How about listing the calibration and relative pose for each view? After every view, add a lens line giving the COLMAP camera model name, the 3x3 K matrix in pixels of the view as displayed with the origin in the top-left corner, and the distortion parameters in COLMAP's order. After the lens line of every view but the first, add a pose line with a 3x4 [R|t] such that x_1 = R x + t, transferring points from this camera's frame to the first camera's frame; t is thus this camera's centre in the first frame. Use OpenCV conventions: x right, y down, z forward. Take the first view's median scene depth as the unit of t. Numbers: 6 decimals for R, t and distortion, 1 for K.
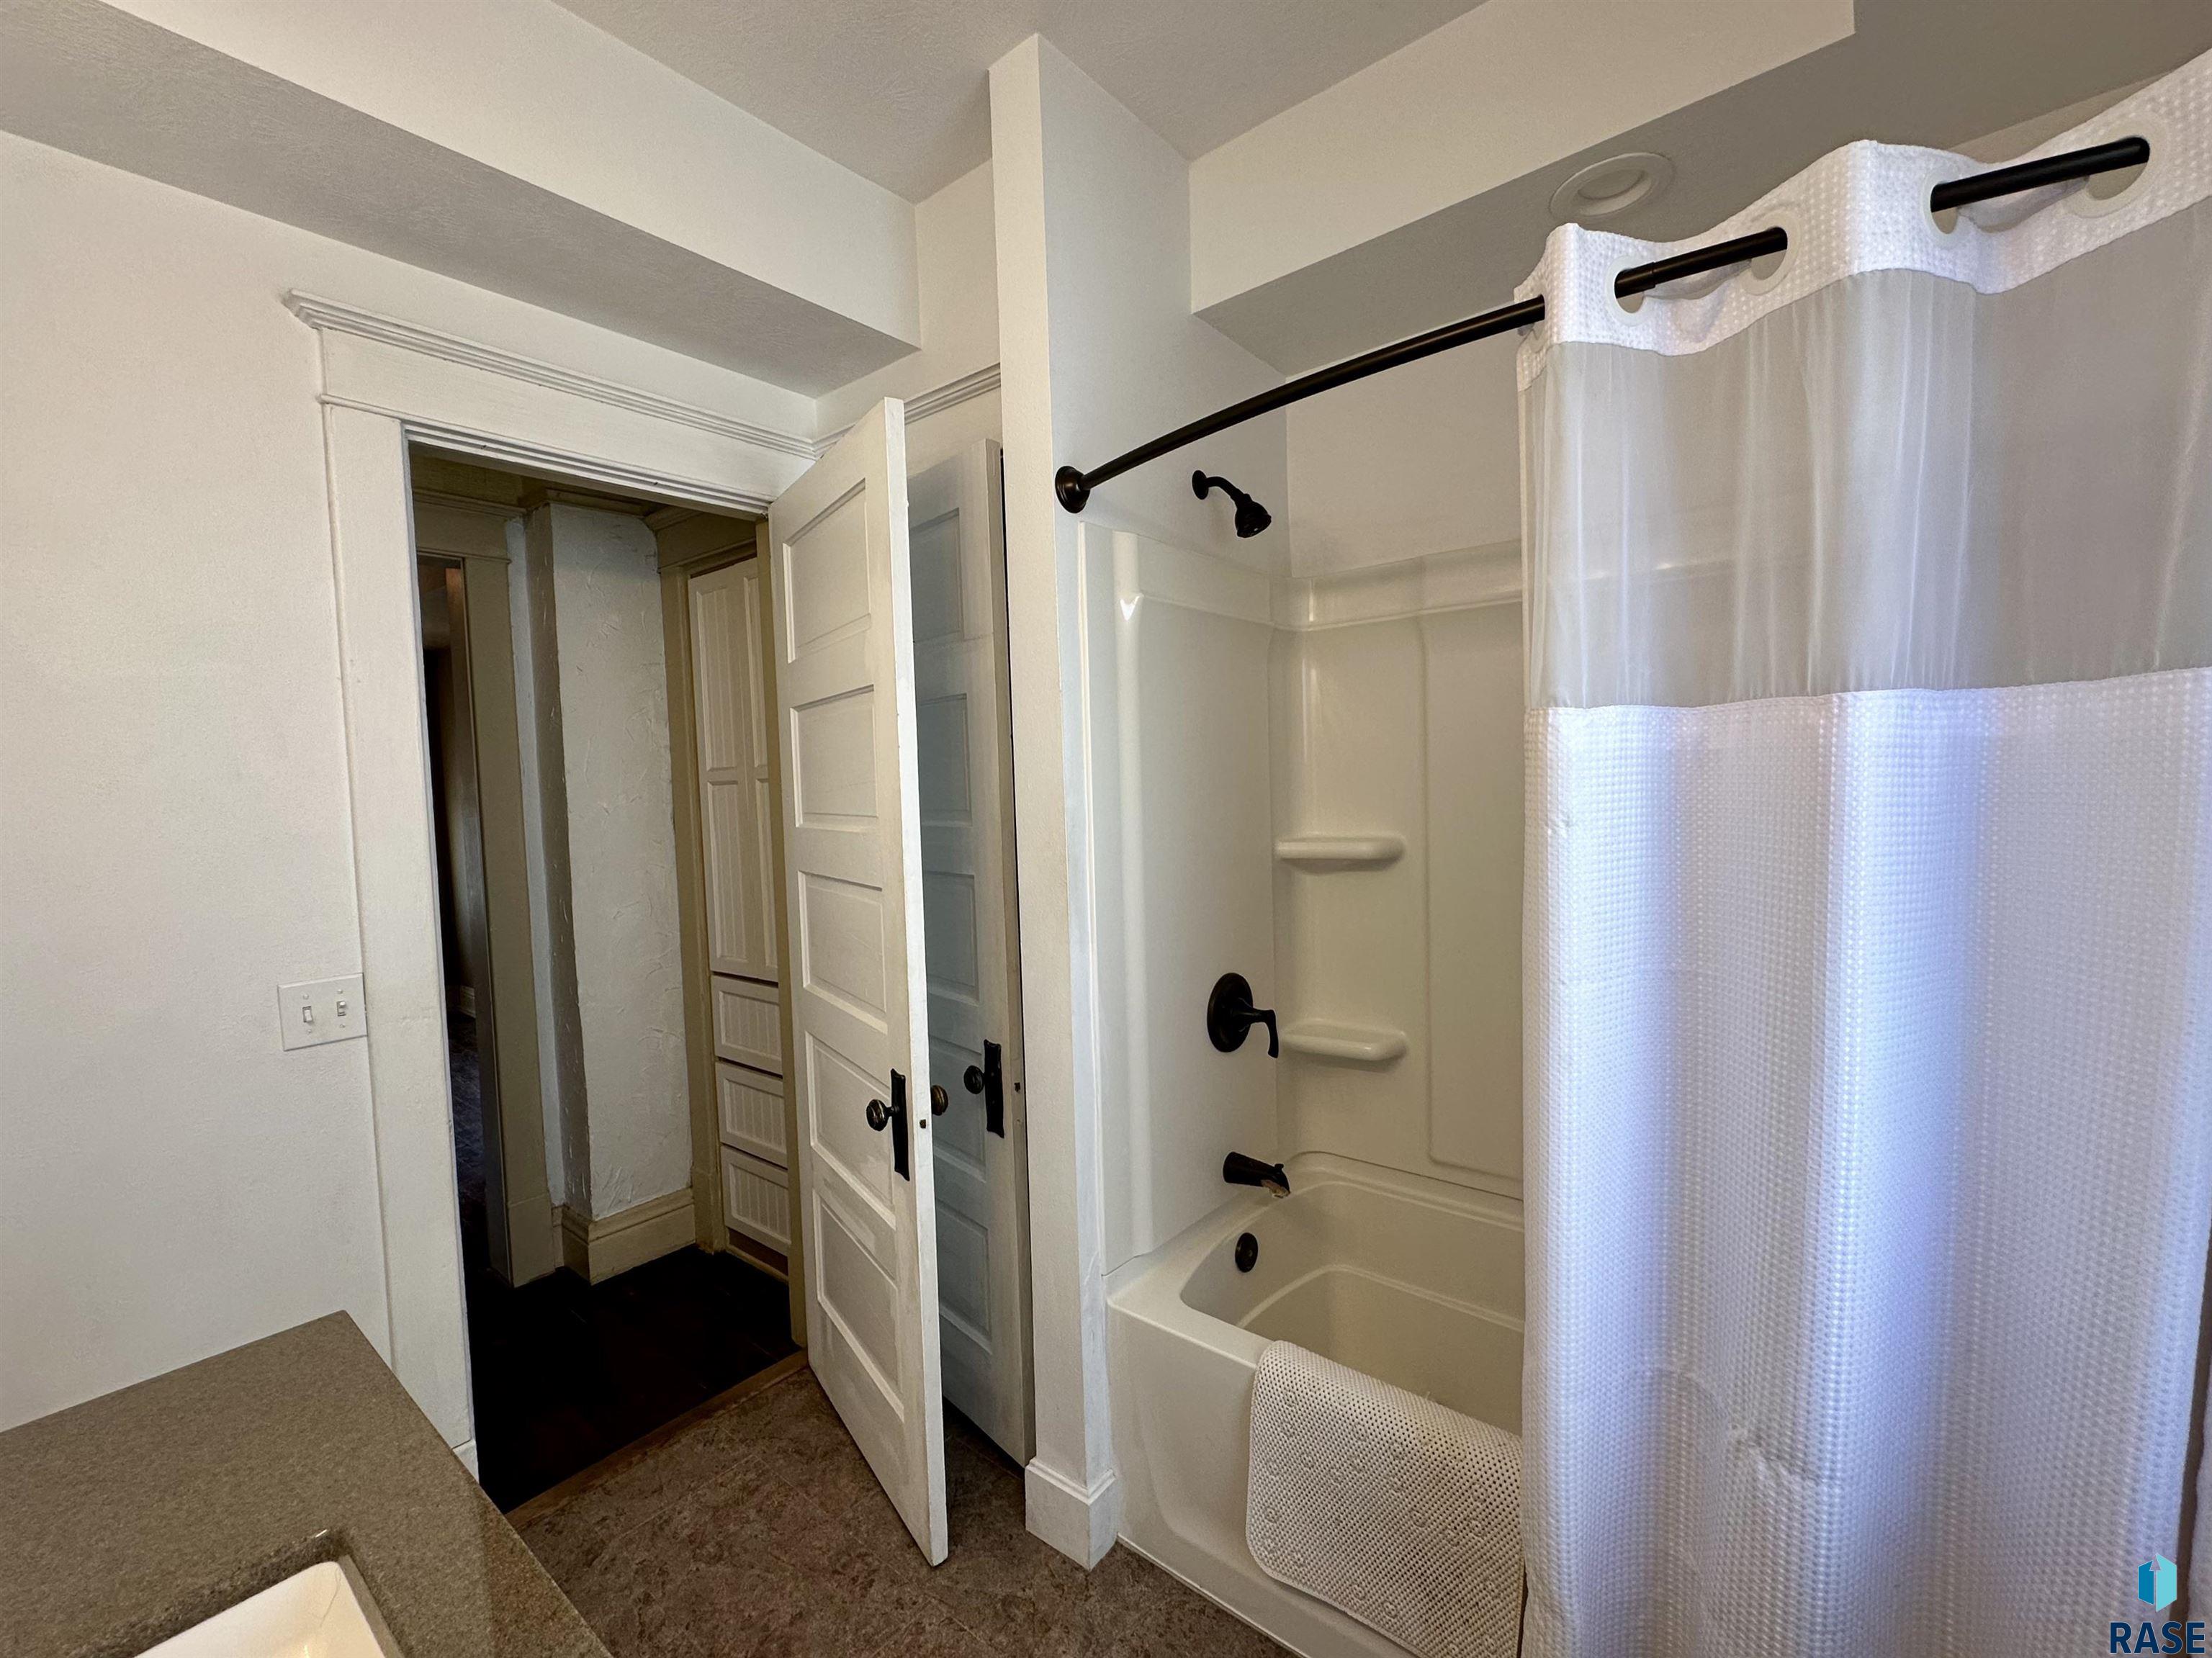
lens RADIAL K [[939.5, 0, 1108.6], [0, 939.5, 831.0], [0, 0, 1]] dist [-0.000287, 0.000413]
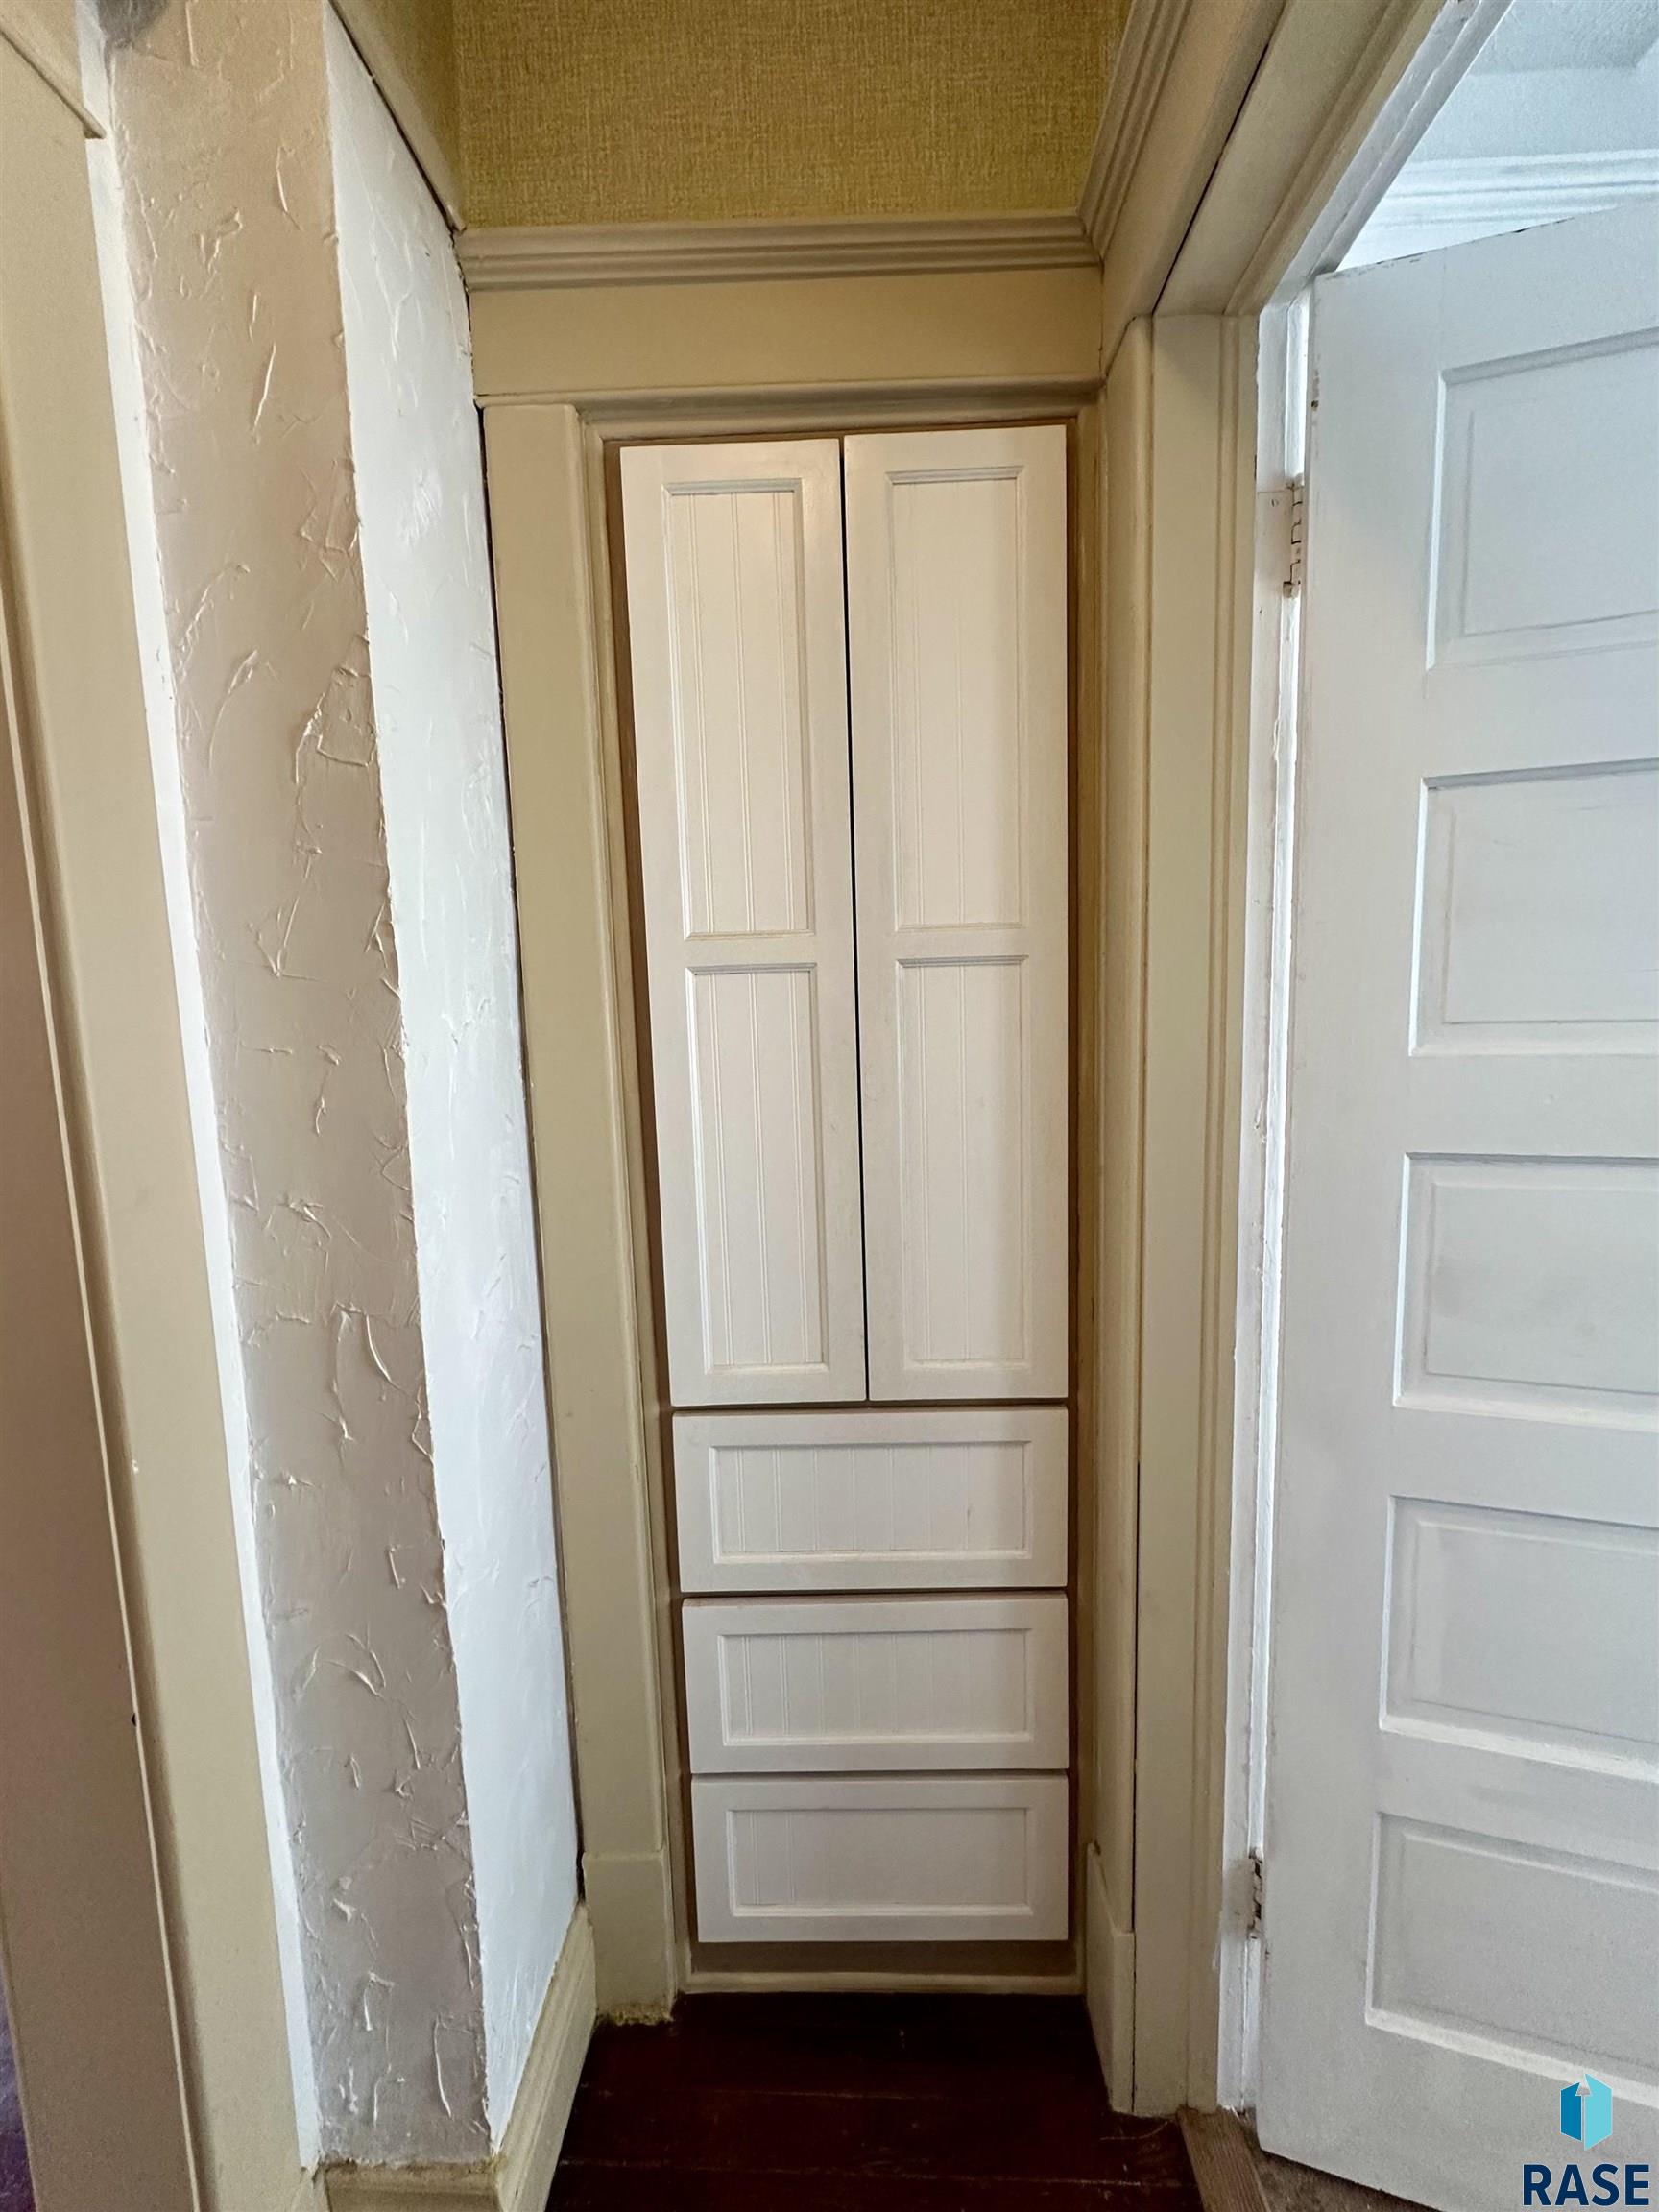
lens RADIAL K [[939.6, 0, 829.5], [0, 939.6, 1106.0], [0, 0, 1]] dist [-0.000287, 0.000413]
pose [[0.793503, -0.056575, 0.605931, -0.632528], [0.033017, 0.998205, 0.049964, -0.008730], [-0.607671, -0.019641, 0.793946, 0.625745]]
